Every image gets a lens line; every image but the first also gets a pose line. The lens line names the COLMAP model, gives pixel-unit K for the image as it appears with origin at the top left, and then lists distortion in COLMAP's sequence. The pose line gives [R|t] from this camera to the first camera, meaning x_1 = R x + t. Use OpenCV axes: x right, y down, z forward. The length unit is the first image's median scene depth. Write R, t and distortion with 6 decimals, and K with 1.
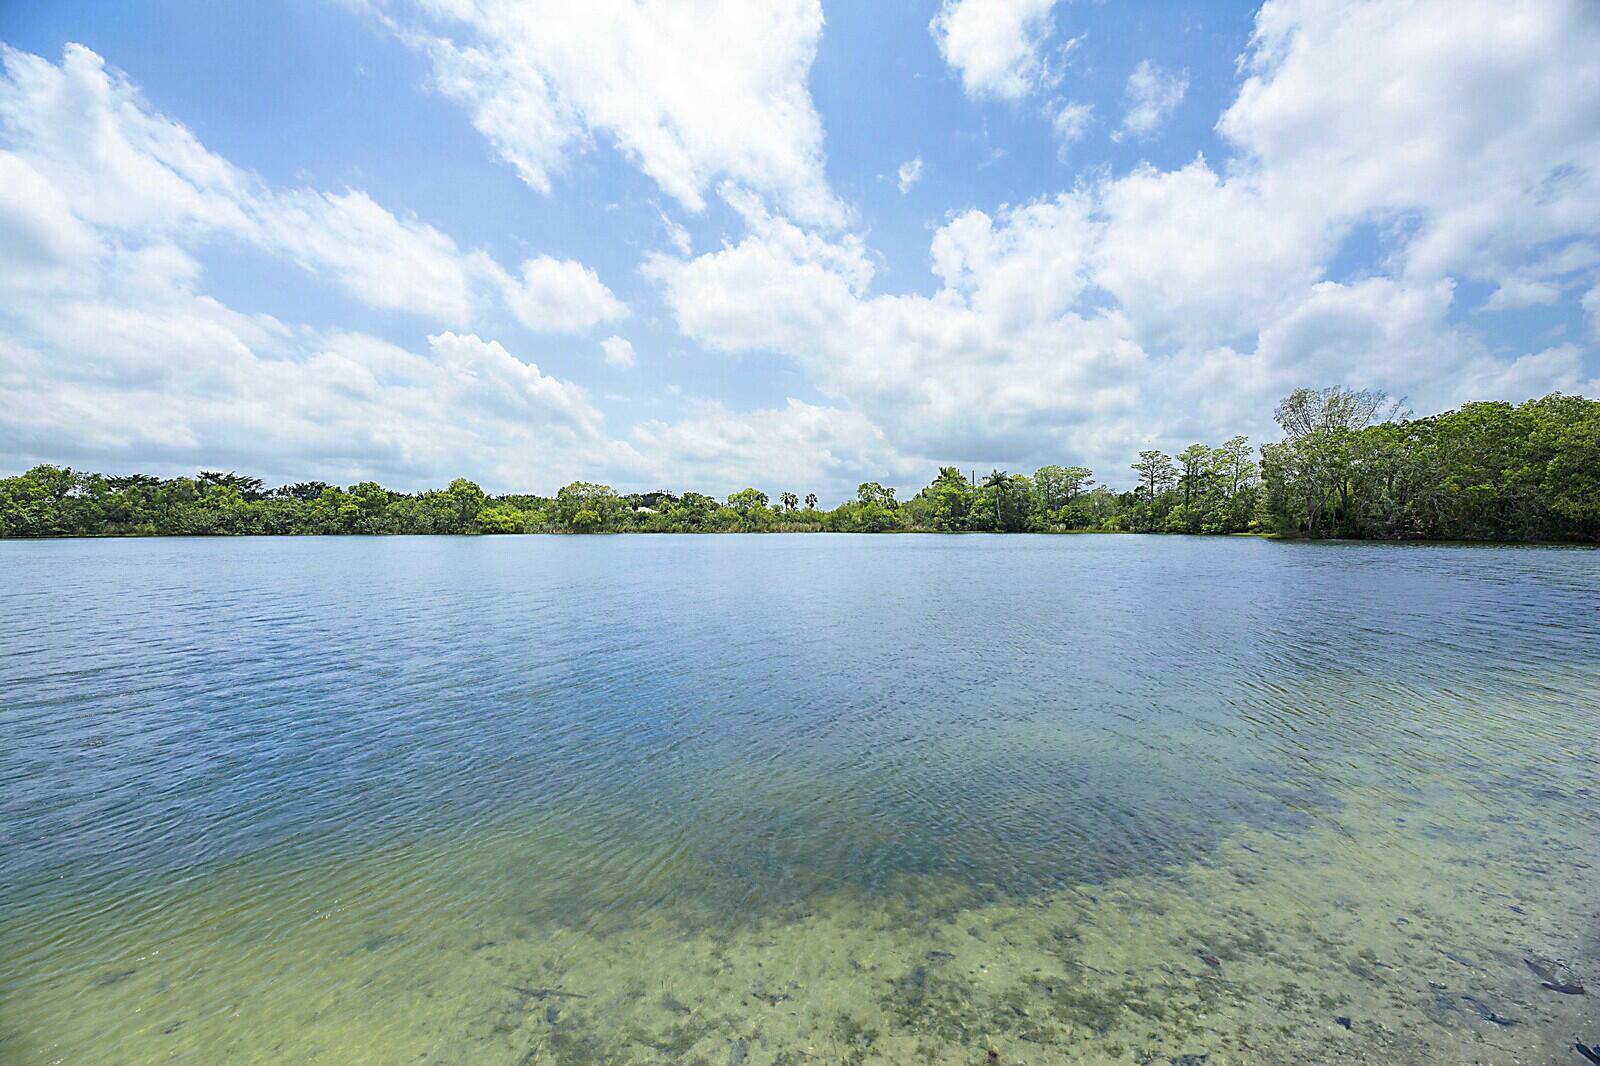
lens RADIAL K [[617.8, 0, 802.0], [0, 617.8, 558.0], [0, 0, 1]] dist [0.000427, -0.011634]
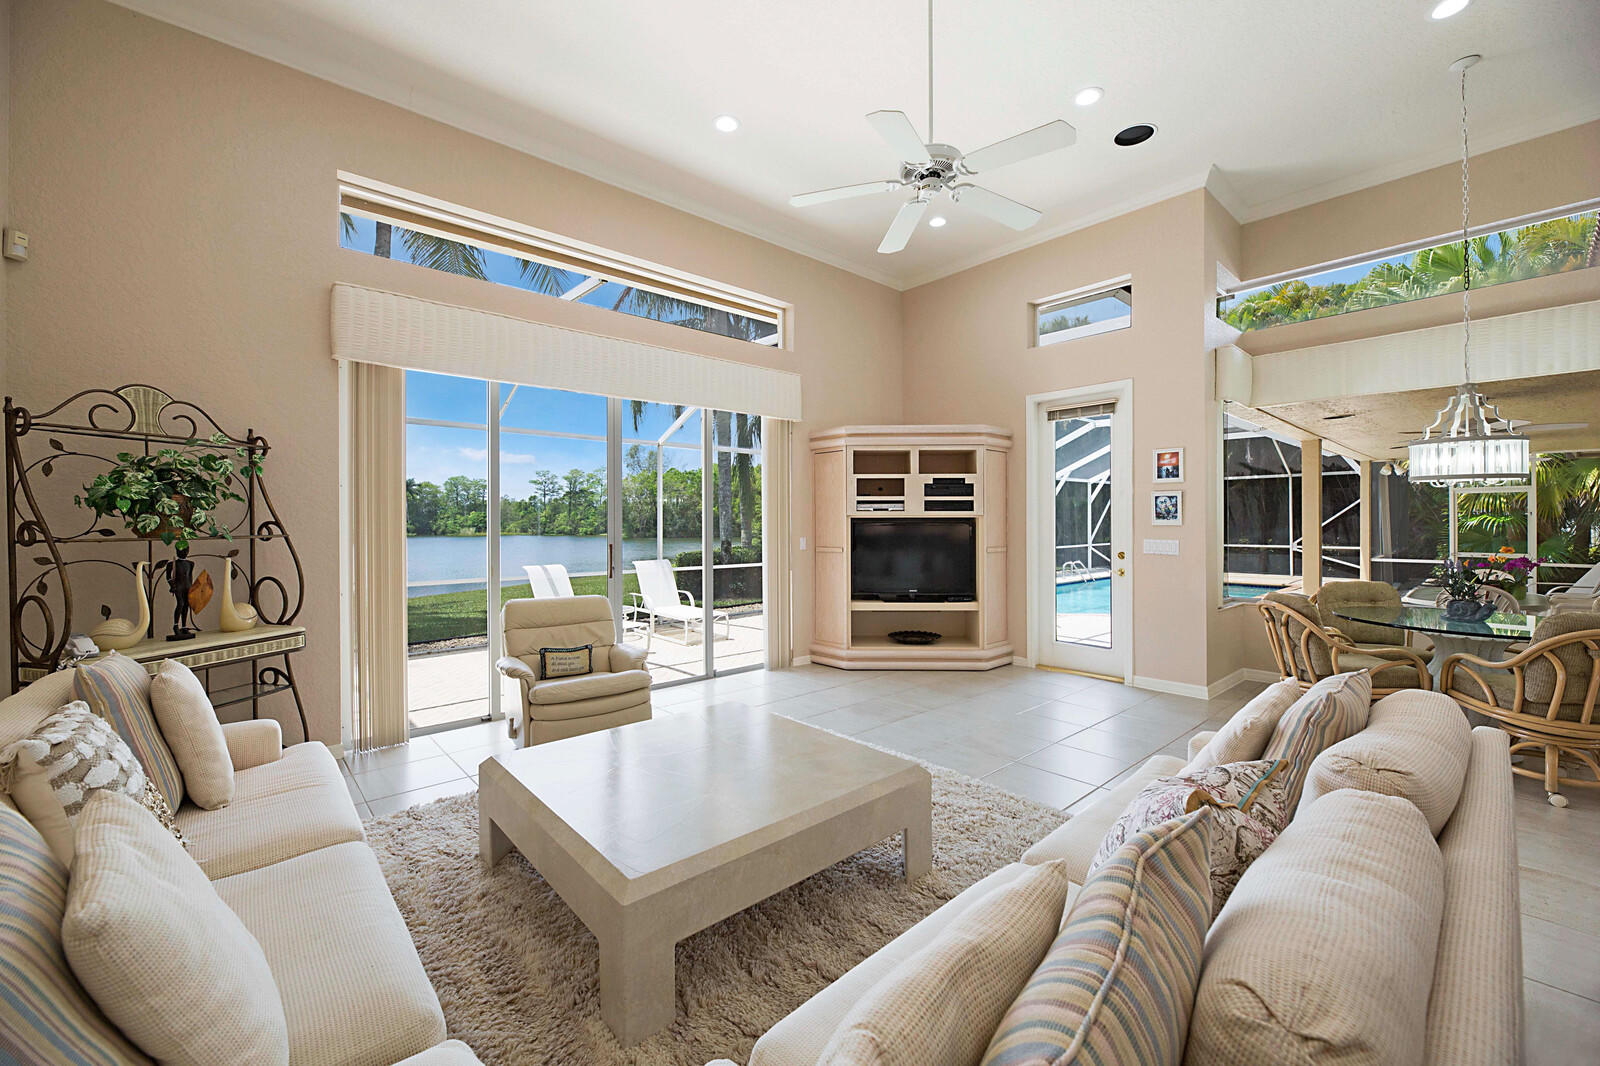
lens RADIAL K [[643.1, 0, 798.5], [0, 643.1, 523.6], [0, 0, 1]] dist [0.003628, -0.004430]
pose [[0.618407, -0.002406, 0.785854, -0.137265], [0.043473, 0.998569, -0.031153, 0.000561], [-0.784654, 0.053429, 0.617627, -0.205509]]
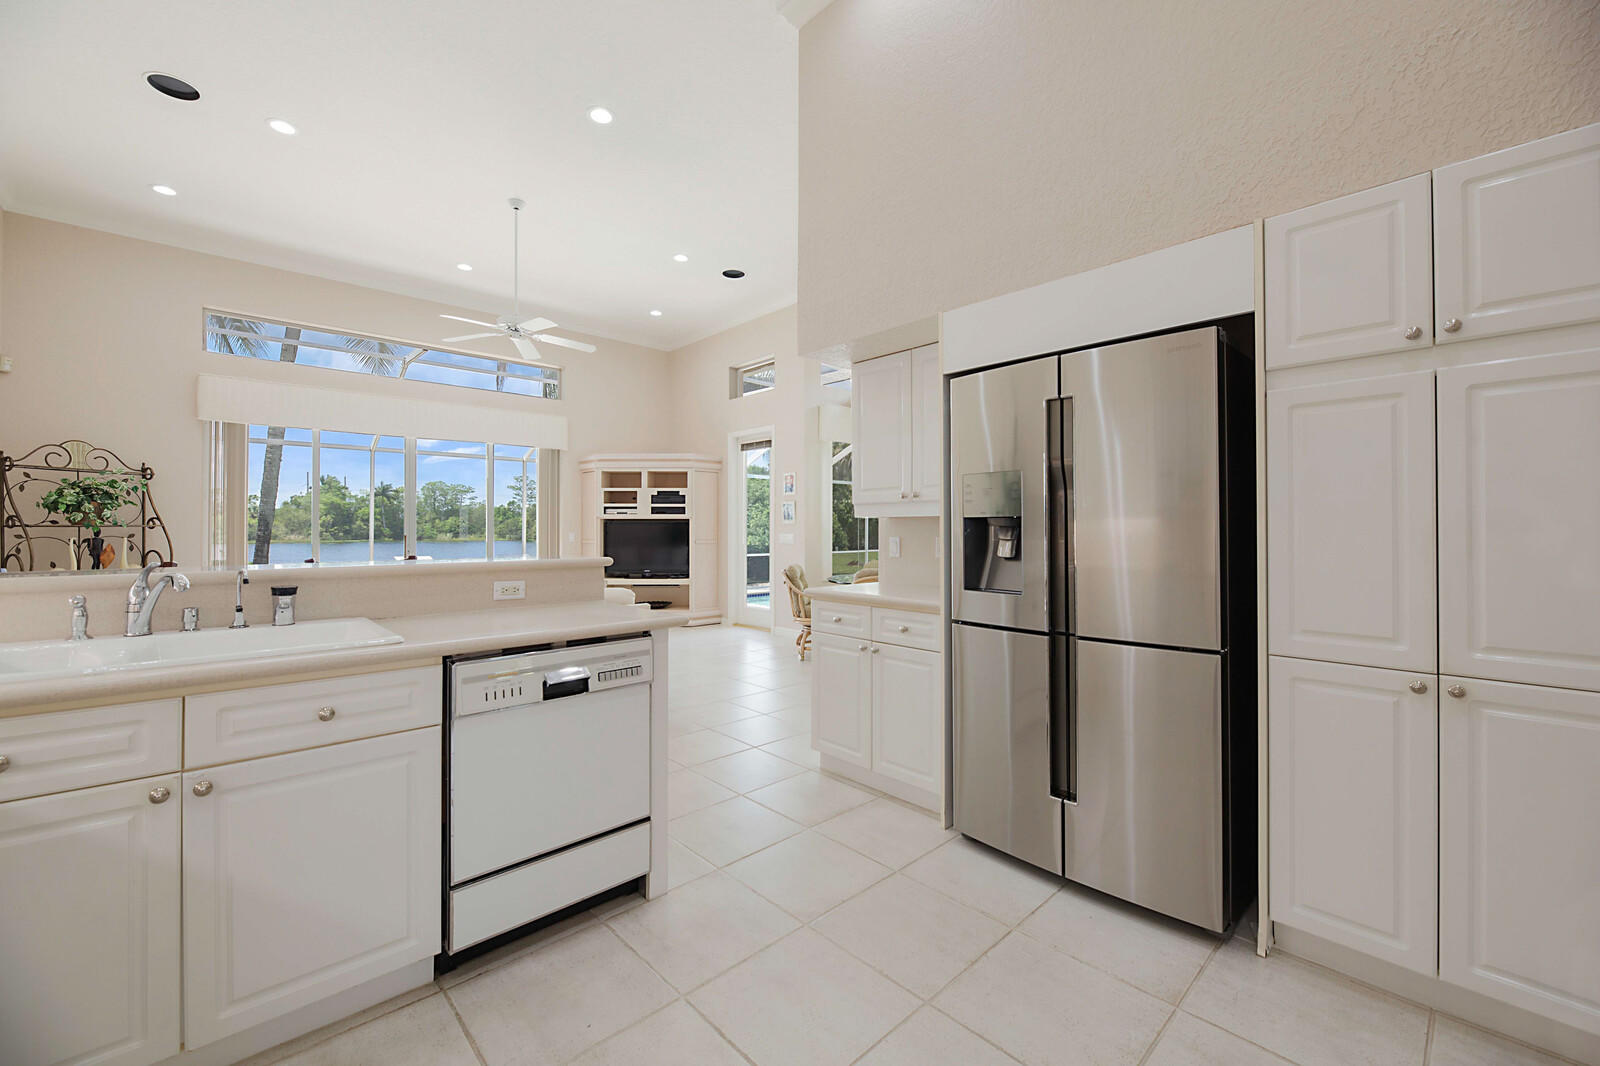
lens RADIAL K [[643.1, 0, 798.5], [0, 643.1, 523.6], [0, 0, 1]] dist [0.003628, -0.004430]
pose [[0.602183, 0.007305, 0.798325, -0.138383], [0.041288, 0.998335, -0.040279, 0.002385], [-0.797290, 0.057216, 0.600879, -0.229475]]
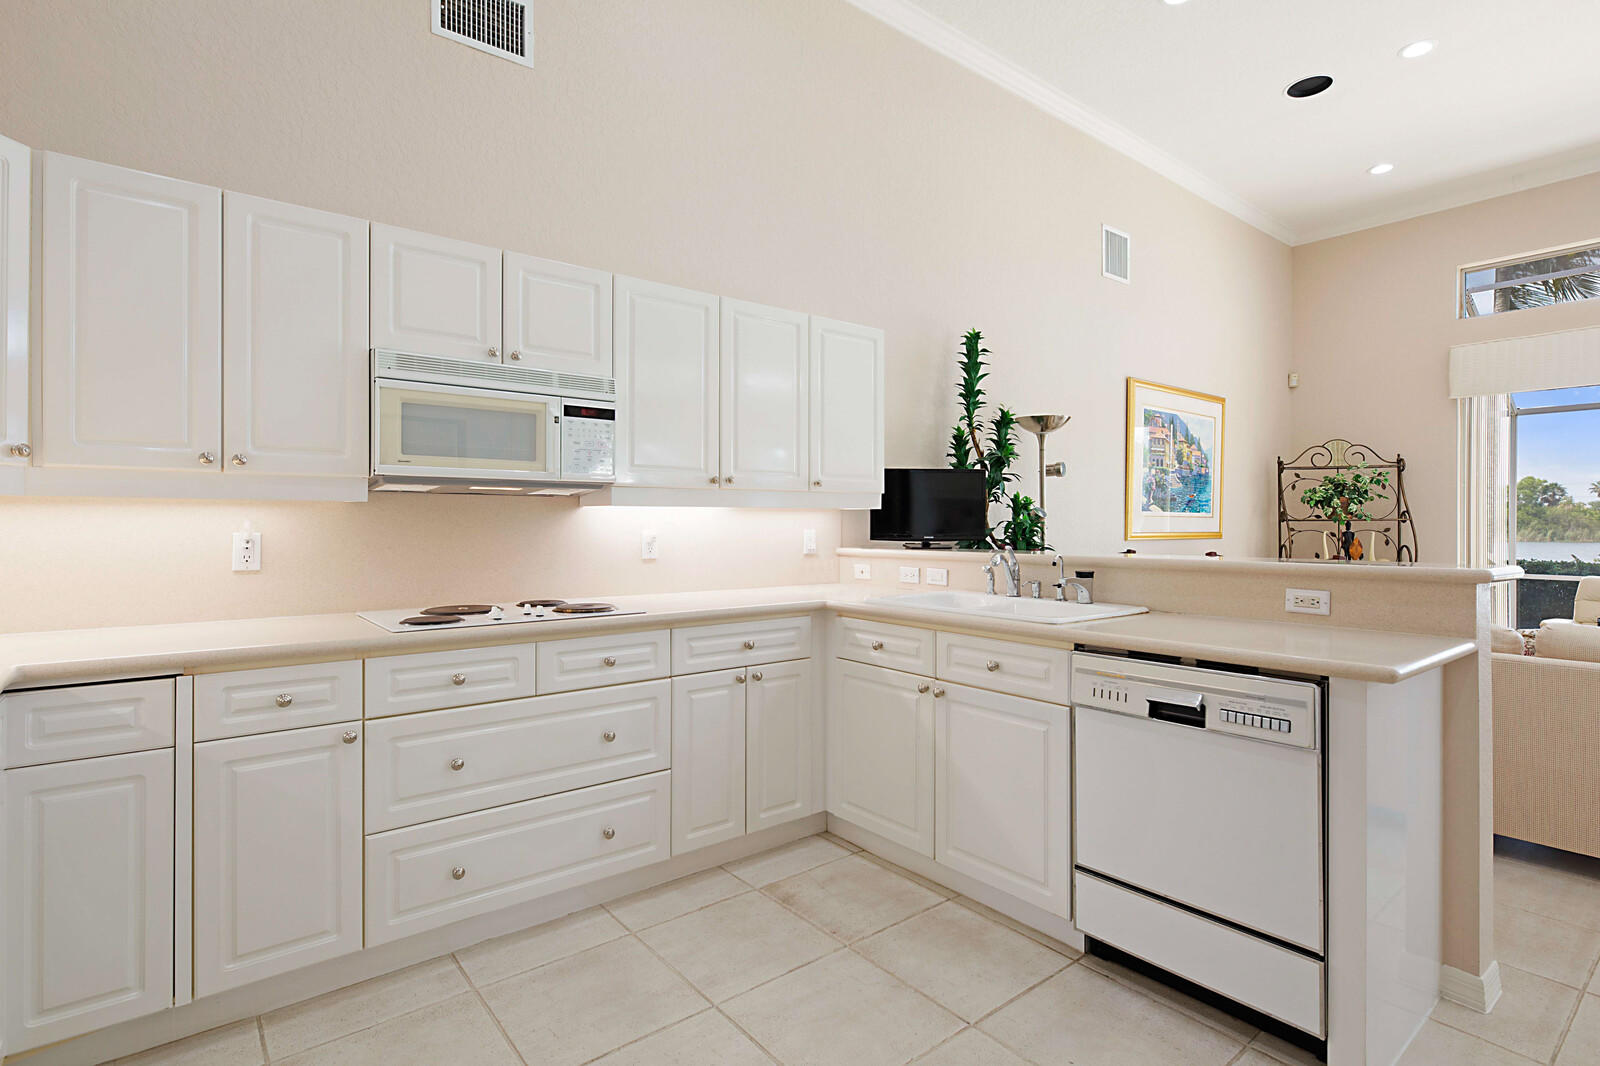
lens RADIAL K [[789.4, 0, 800.1], [0, 789.4, 523.6], [0, 0, 1]] dist [0.006929, 0.000286]
pose [[0.752443, 0.001570, -0.658656, -0.127696], [-0.035271, 0.998658, -0.037913, 0.002516], [0.657712, 0.051759, 0.751489, -0.231904]]
